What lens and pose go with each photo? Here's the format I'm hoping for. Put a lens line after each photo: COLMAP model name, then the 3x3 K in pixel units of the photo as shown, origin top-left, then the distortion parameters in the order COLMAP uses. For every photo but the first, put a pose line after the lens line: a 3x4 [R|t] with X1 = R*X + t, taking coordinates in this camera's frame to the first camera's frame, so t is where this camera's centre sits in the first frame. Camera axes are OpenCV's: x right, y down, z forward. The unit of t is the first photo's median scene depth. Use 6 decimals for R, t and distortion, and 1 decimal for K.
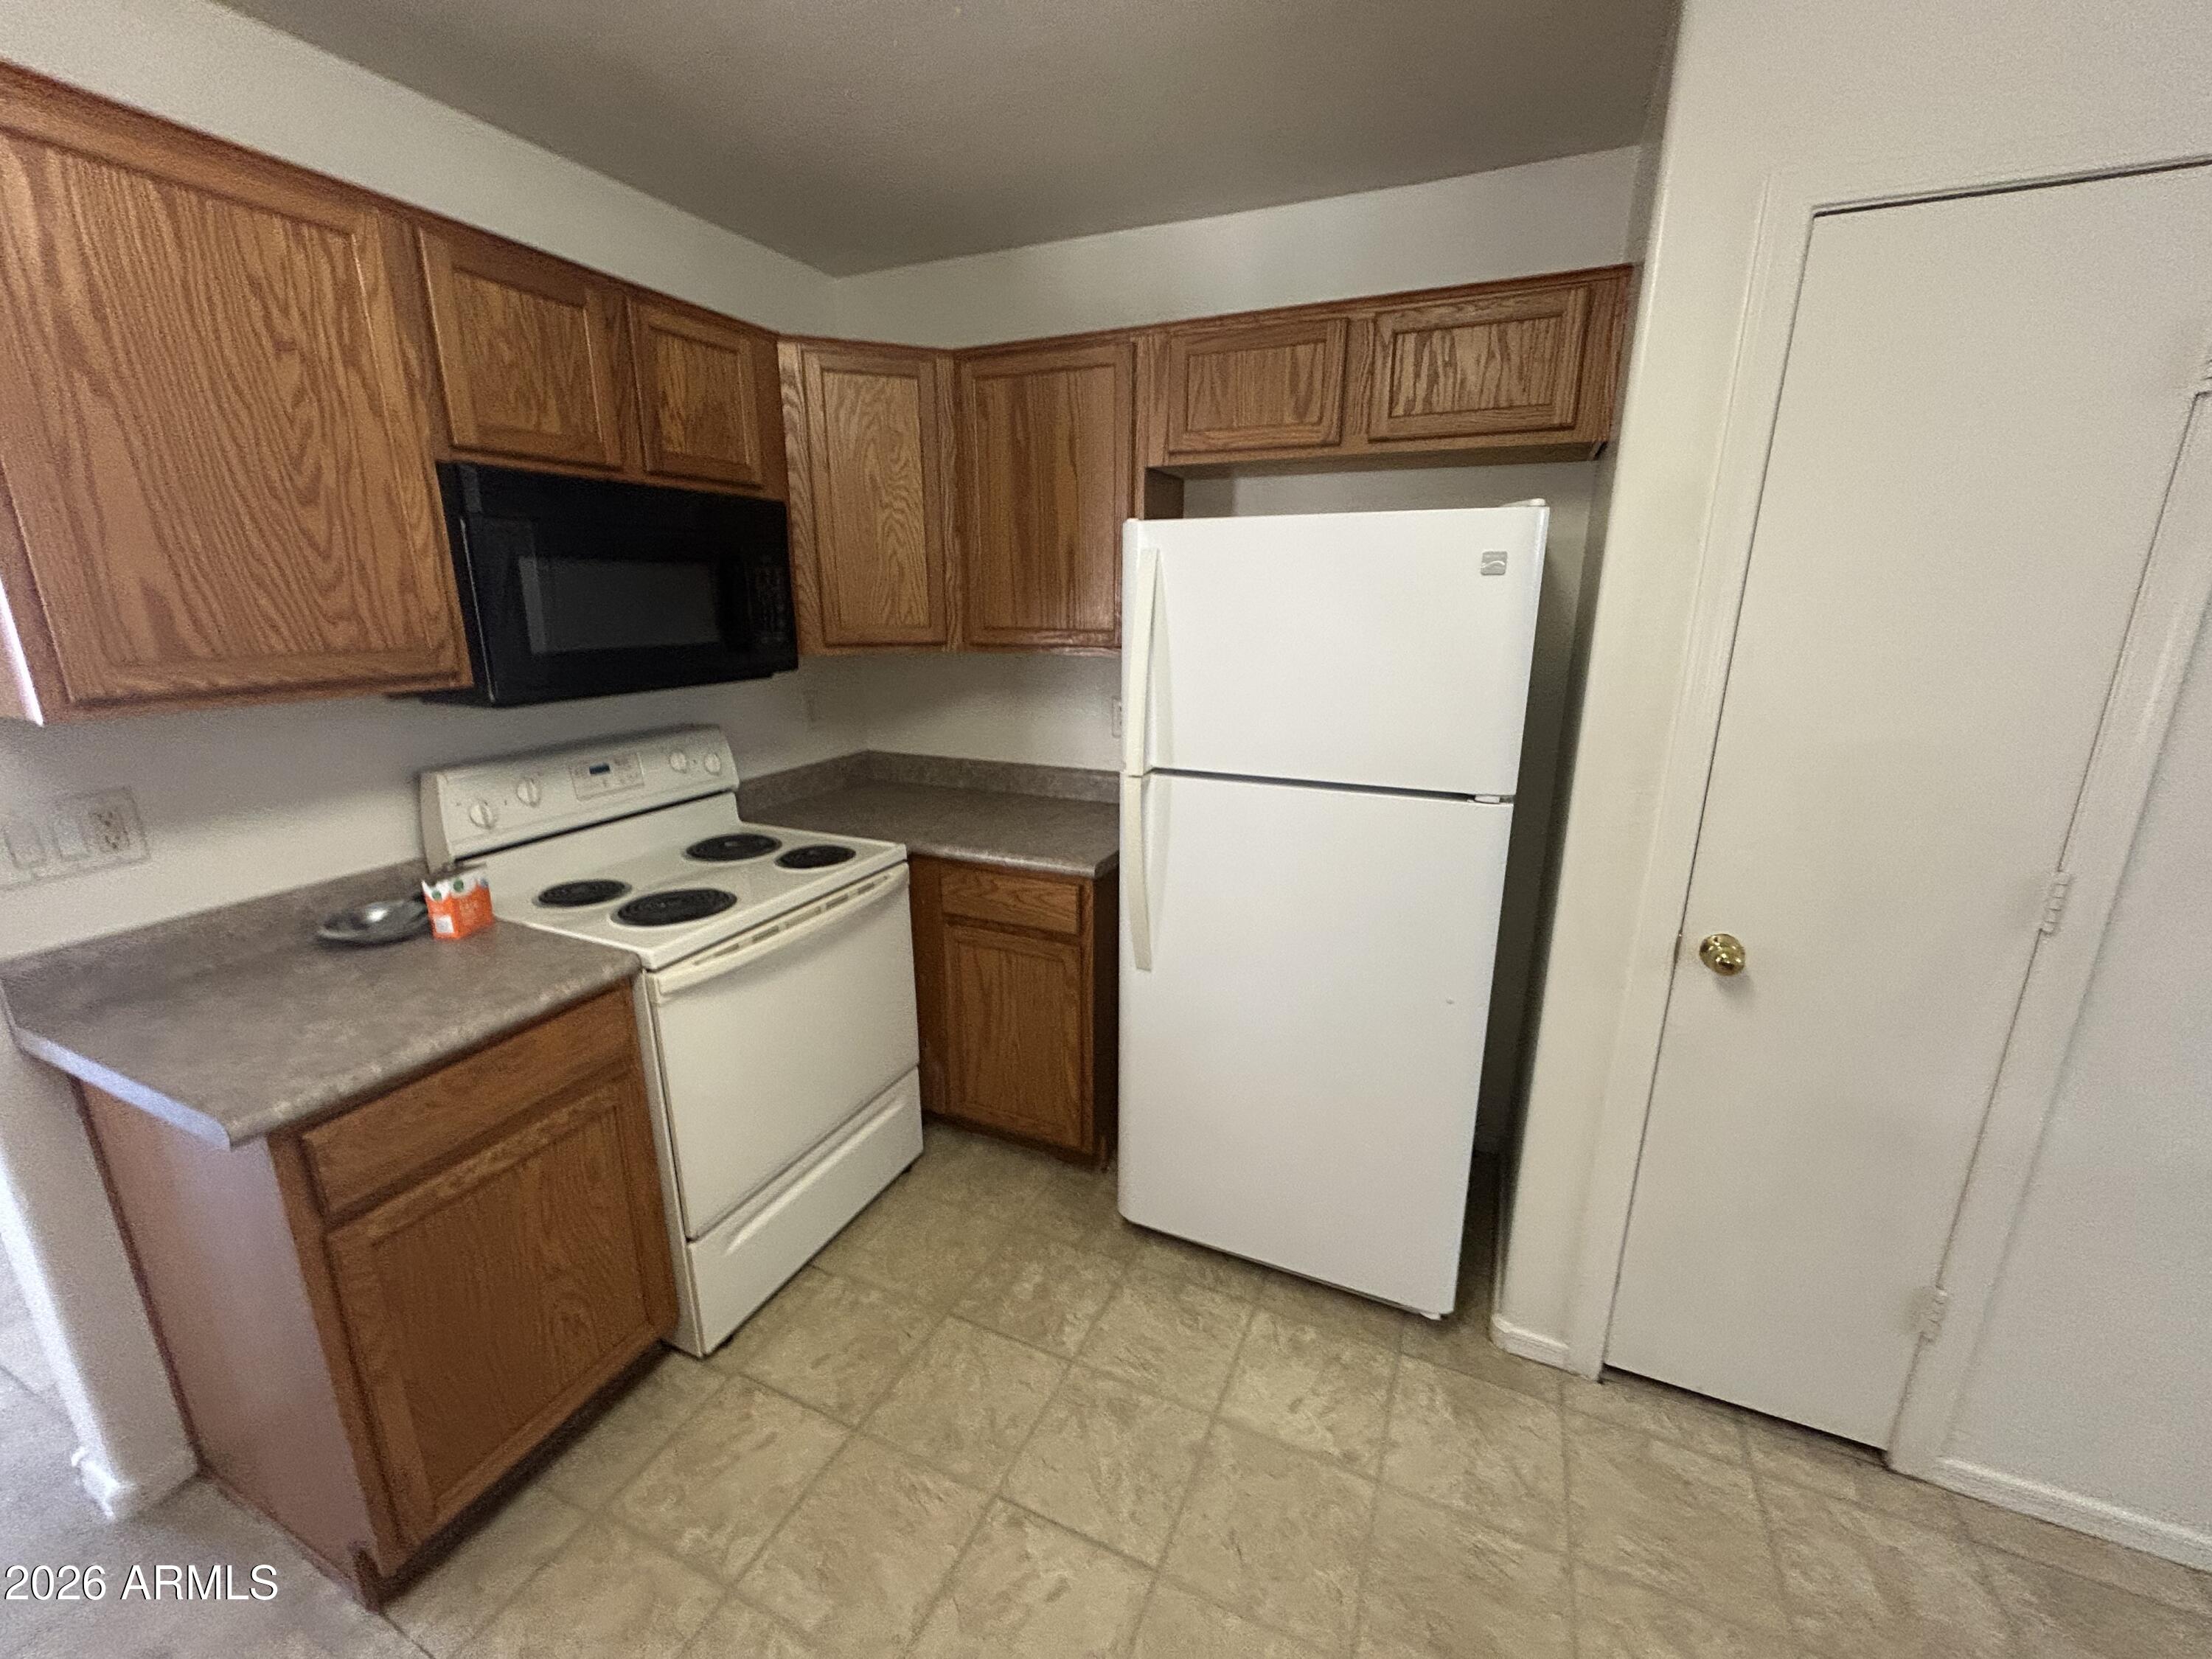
lens RADIAL K [[888.1, 0, 1096.6], [0, 888.1, 826.9], [0, 0, 1]] dist [-0.000777, 0.000610]
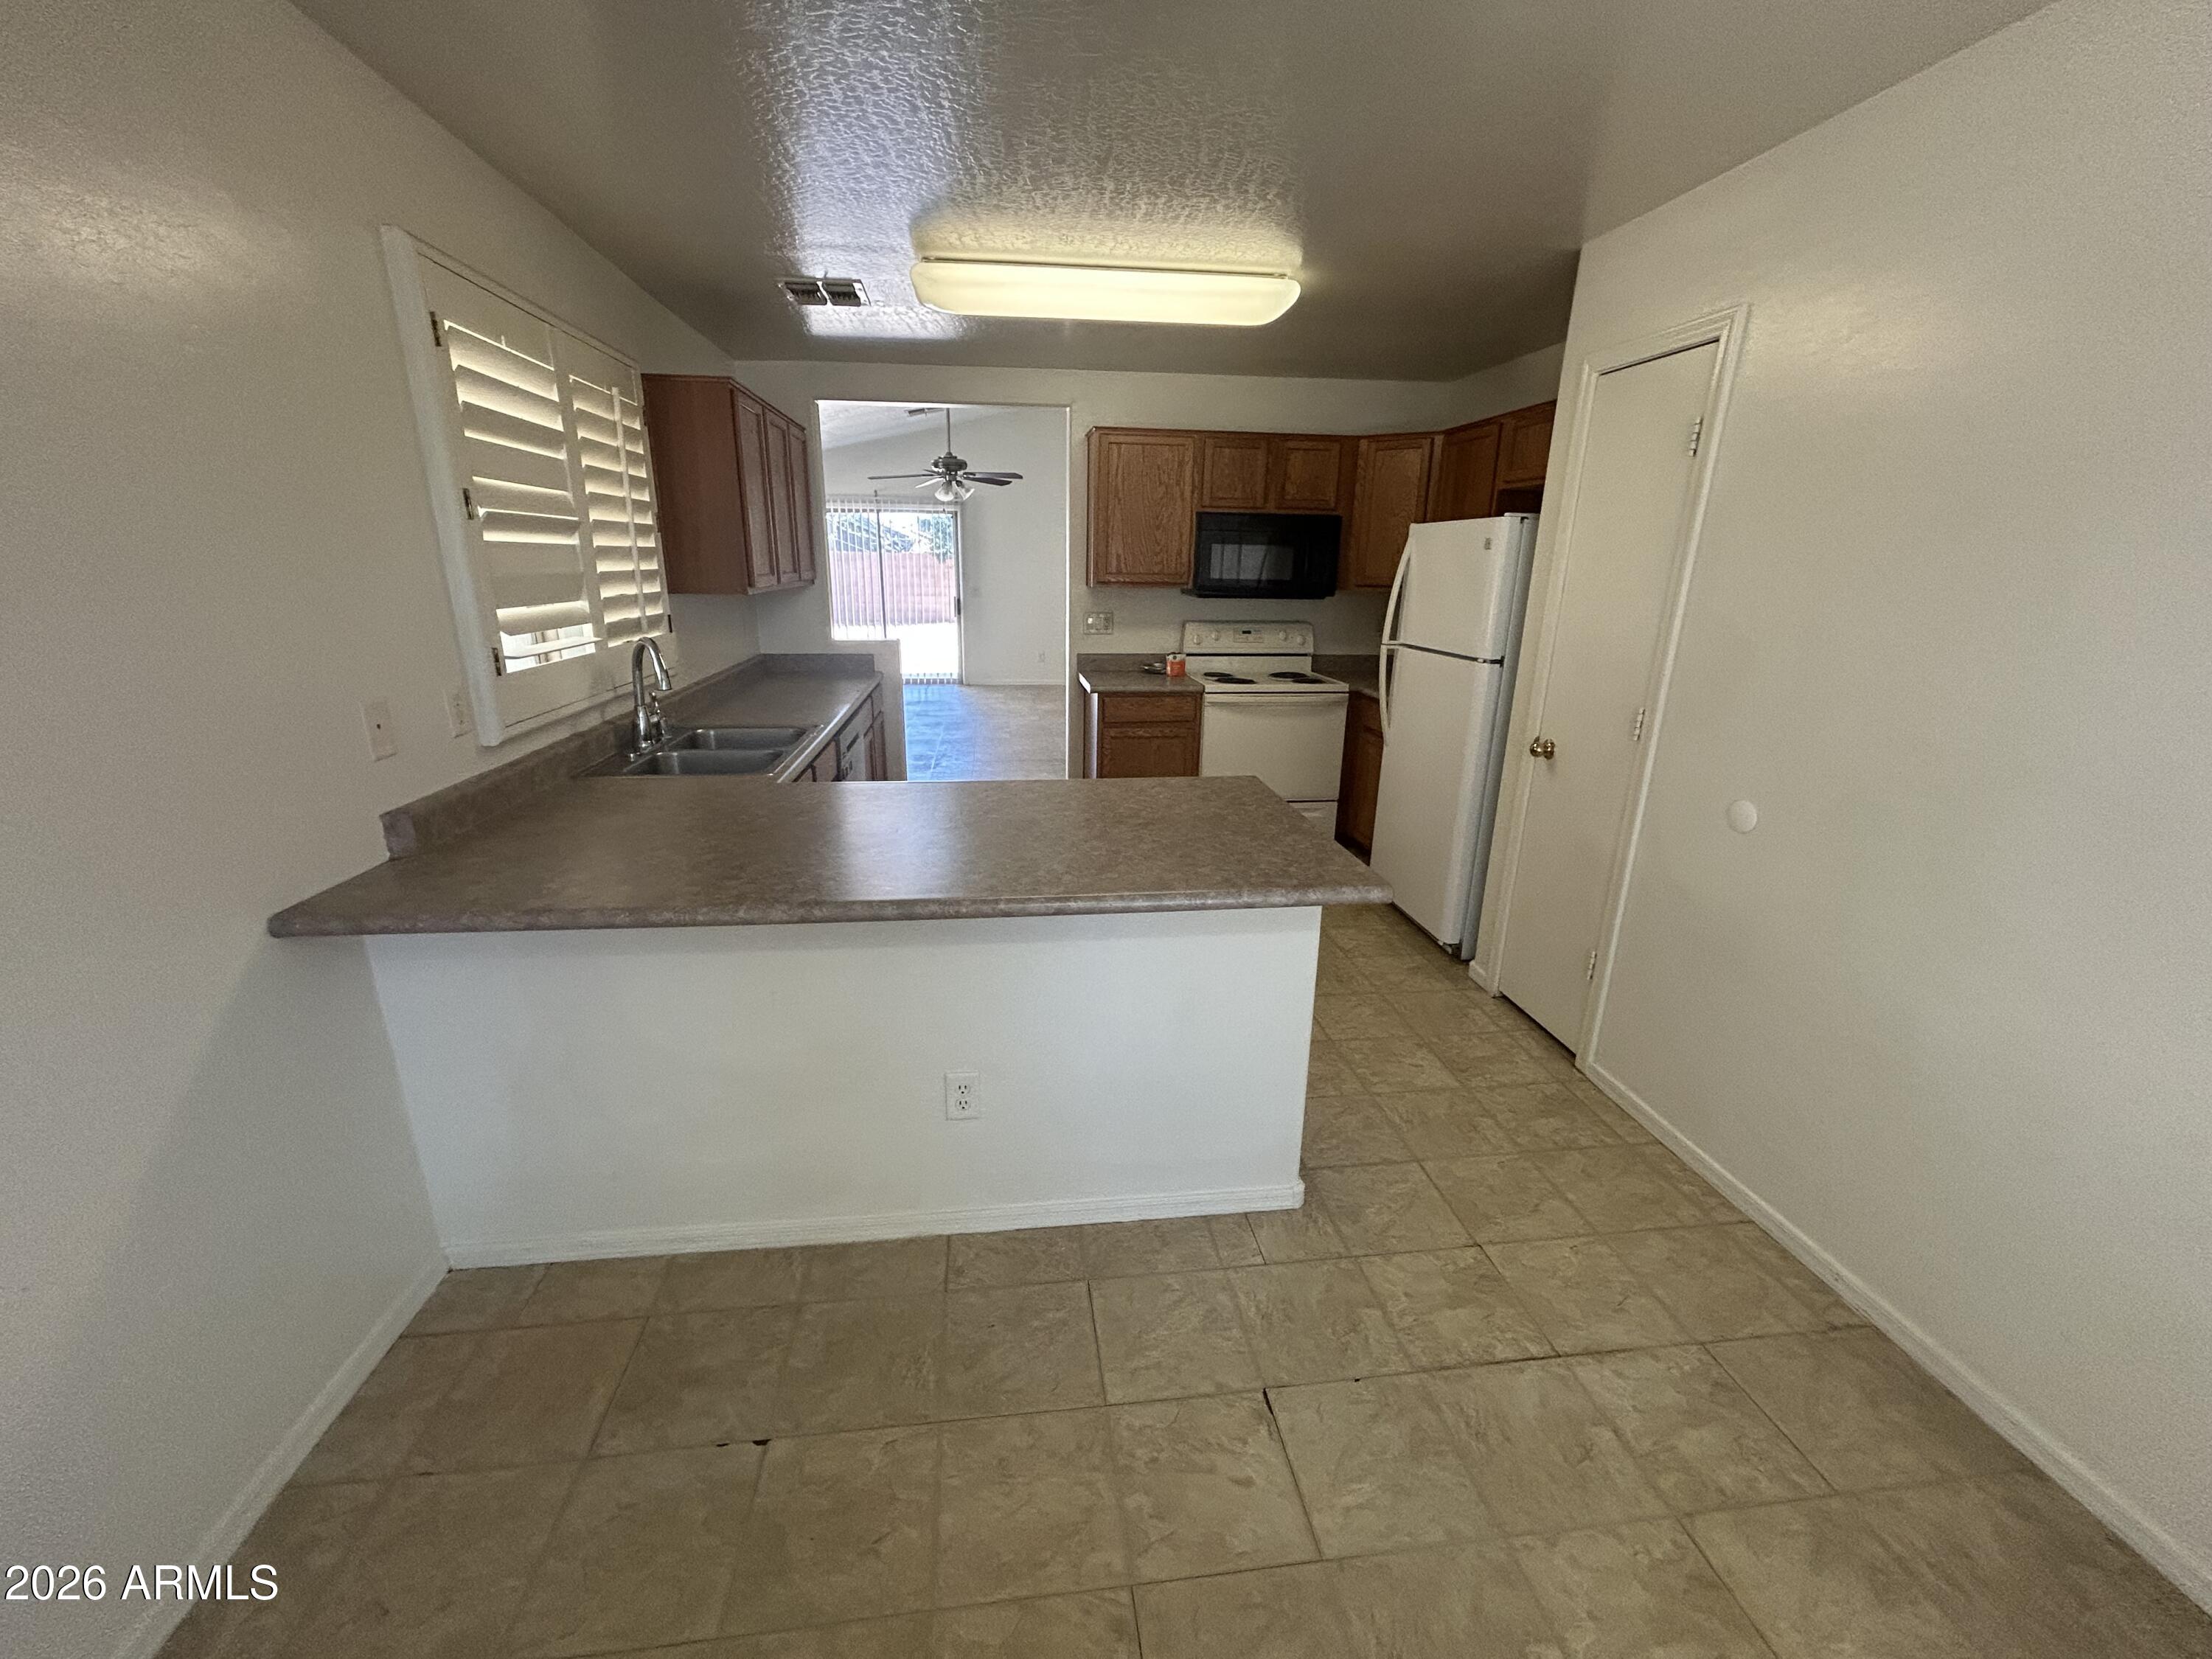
lens RADIAL K [[888.1, 0, 1101.0], [0, 888.1, 834.9], [0, 0, 1]] dist [-0.000777, 0.000610]
pose [[0.529260, 0.260098, -0.807610, 1.686078], [-0.232371, 0.959895, 0.156860, 0.226313], [0.816019, 0.104645, 0.568473, -0.807732]]
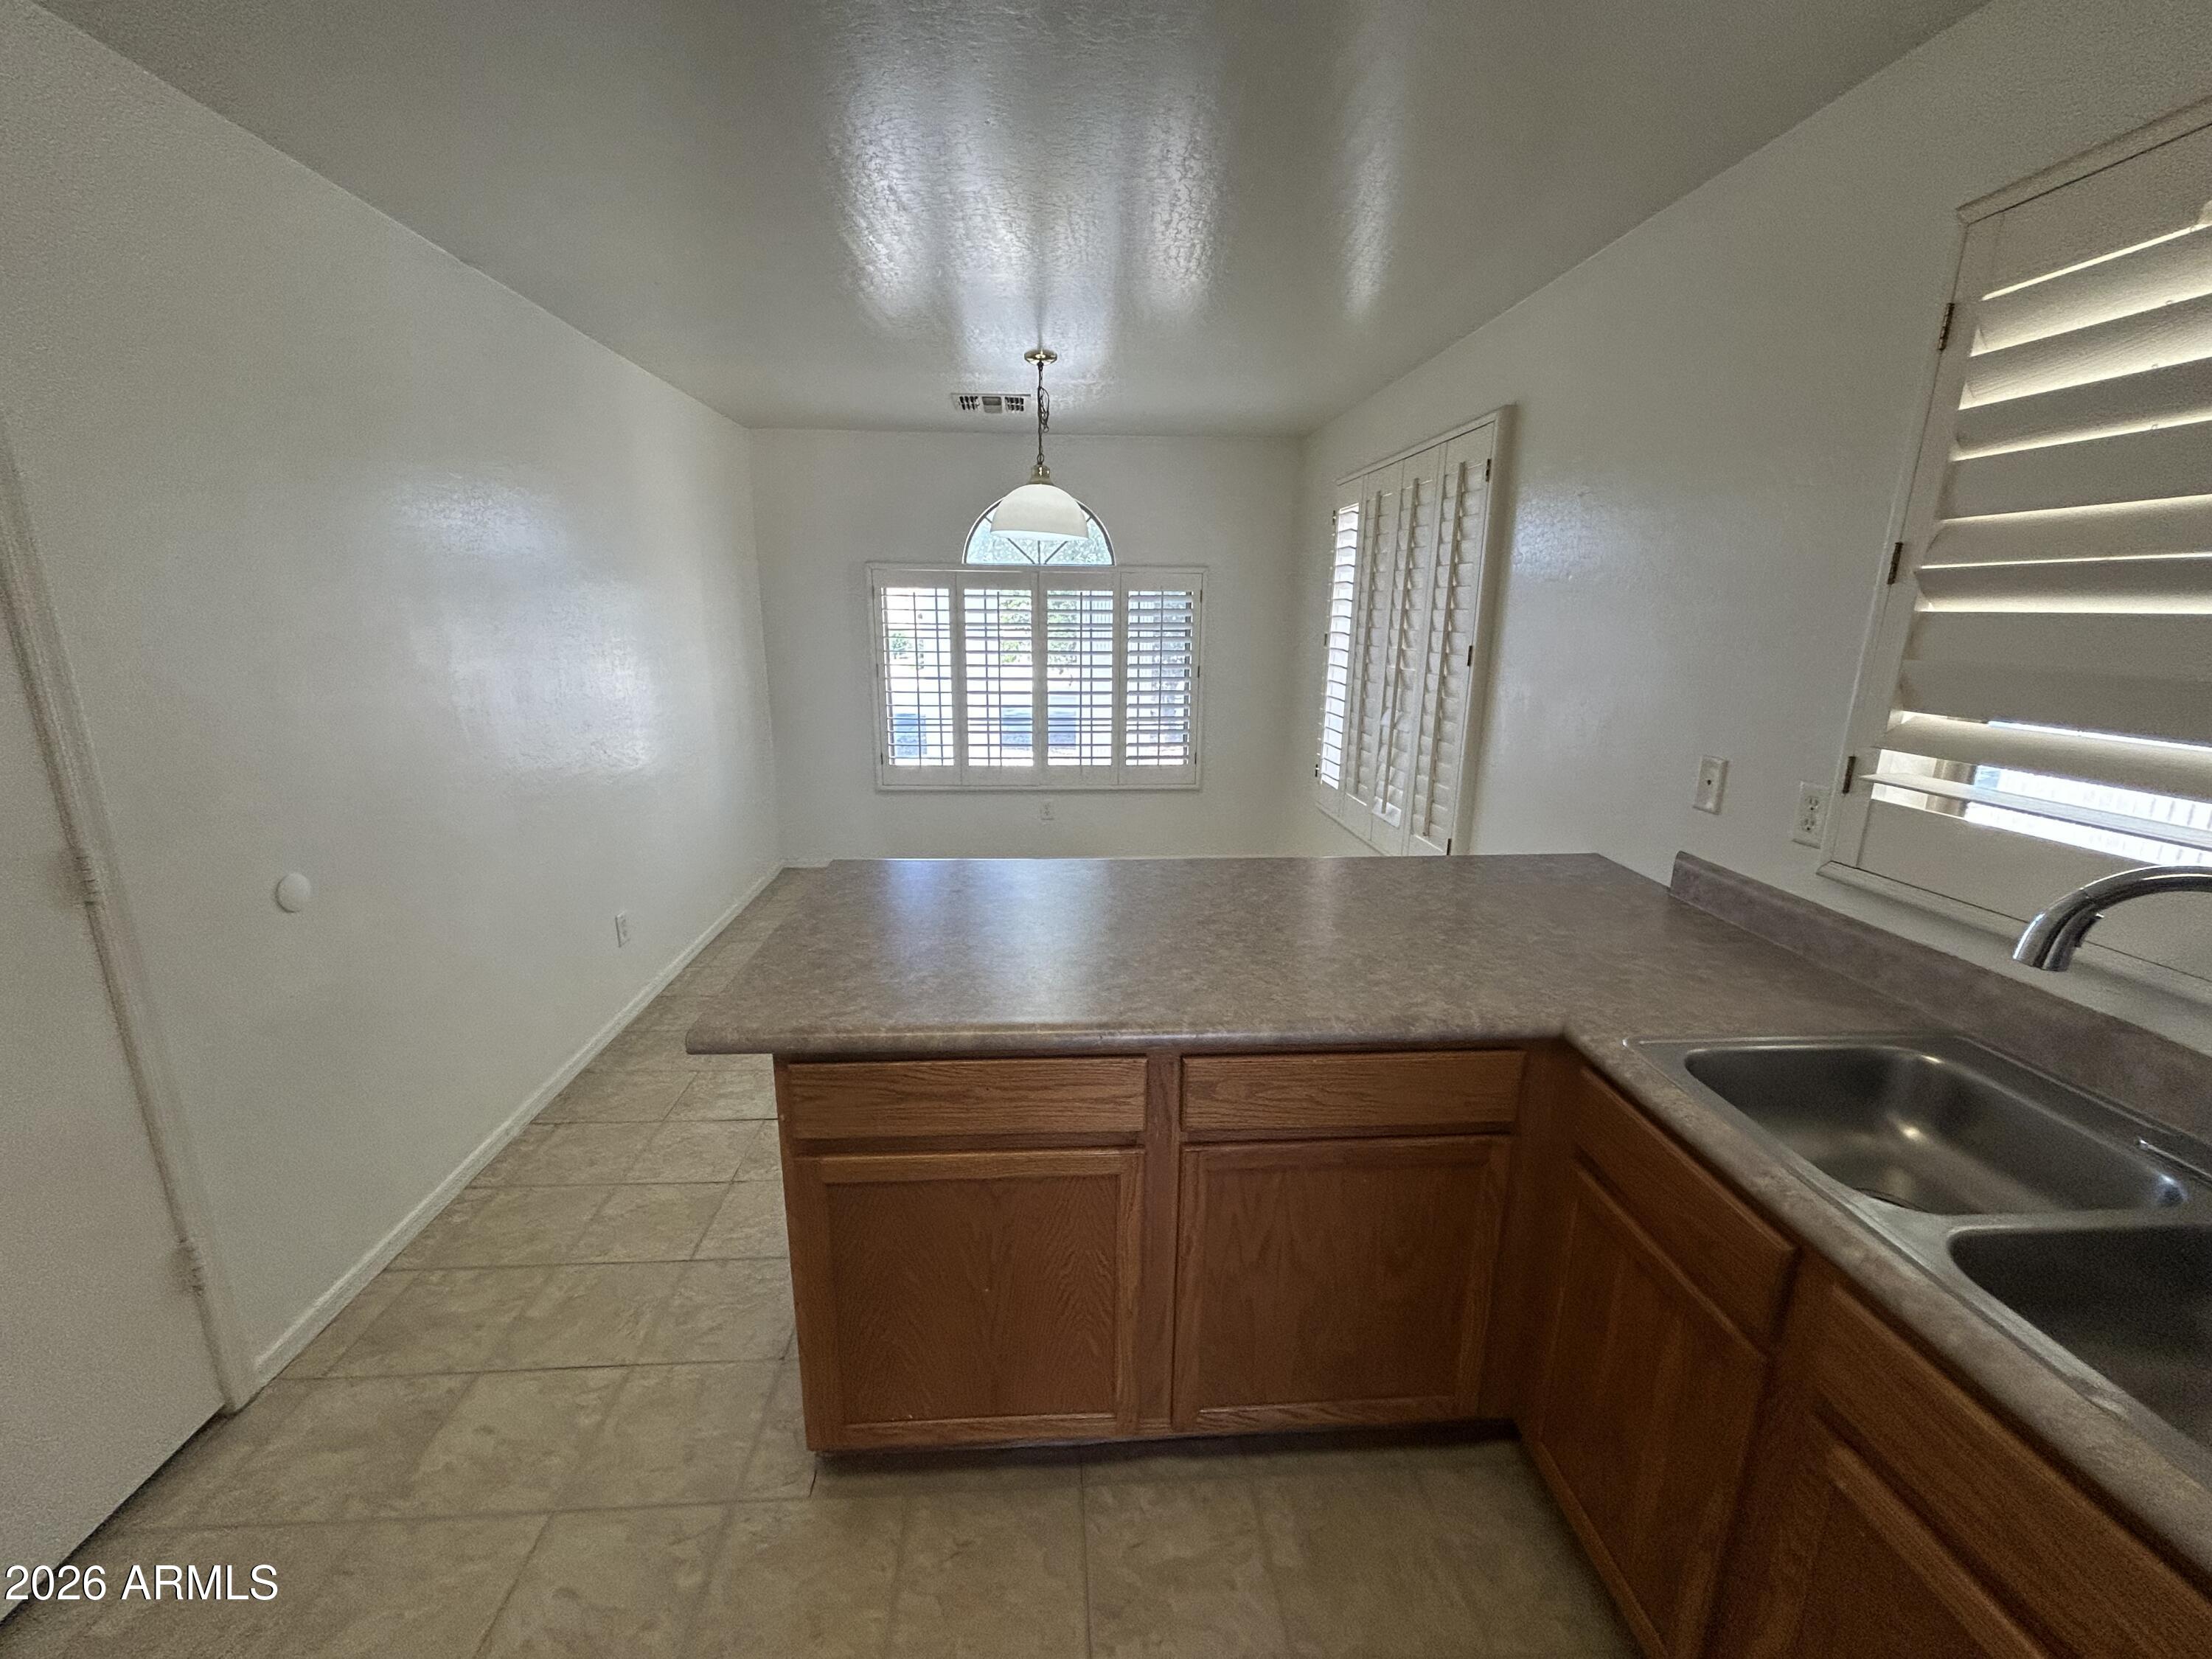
lens RADIAL K [[888.1, 0, 1099.9], [0, 888.1, 827.1], [0, 0, 1]] dist [-0.000777, 0.000610]
pose [[-0.480863, -0.209009, 0.851520, -0.364278], [0.217897, 0.912218, 0.346956, -0.066784], [-0.849289, 0.352382, -0.393109, 0.276508]]
